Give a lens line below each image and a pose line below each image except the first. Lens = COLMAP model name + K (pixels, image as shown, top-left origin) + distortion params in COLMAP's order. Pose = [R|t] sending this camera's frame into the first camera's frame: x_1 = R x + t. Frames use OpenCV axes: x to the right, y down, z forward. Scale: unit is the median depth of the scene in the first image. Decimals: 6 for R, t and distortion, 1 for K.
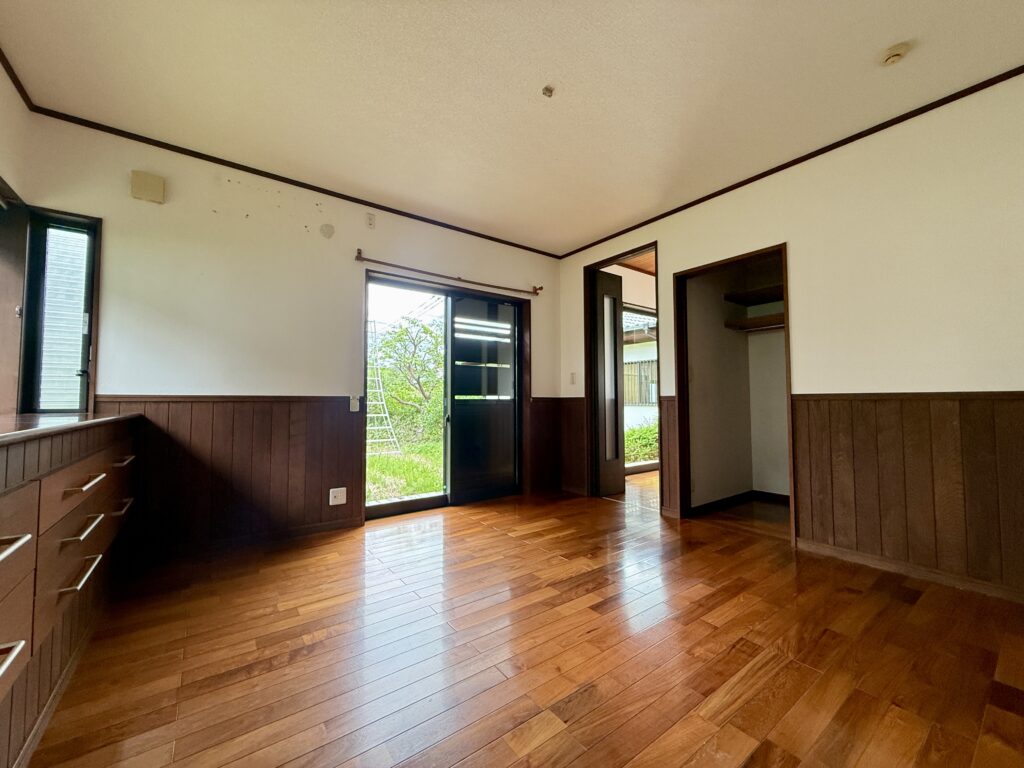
lens RADIAL K [[406.8, 0, 510.9], [0, 406.8, 384.2], [0, 0, 1]] dist [-0.000514, 0.000078]
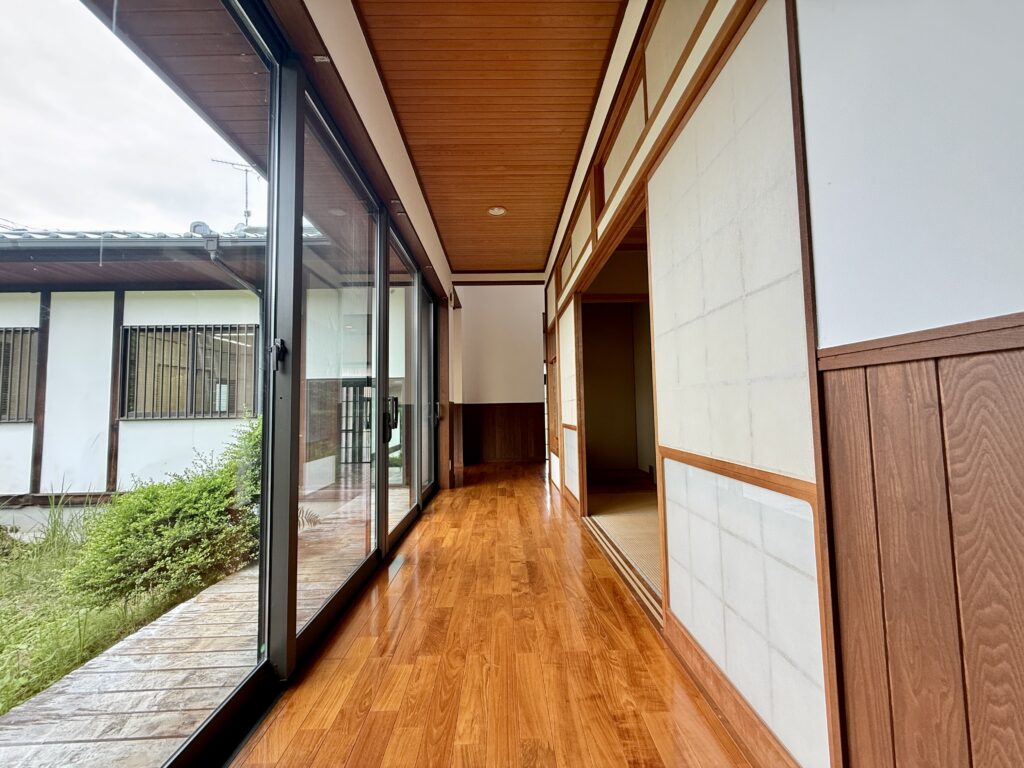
lens RADIAL K [[406.8, 0, 511.8], [0, 406.8, 383.1], [0, 0, 1]] dist [-0.000514, 0.000078]
pose [[0.576135, 0.040108, 0.816370, 0.198879], [-0.015881, 0.999156, -0.037881, 0.030719], [-0.817200, 0.008859, 0.576286, 0.579074]]
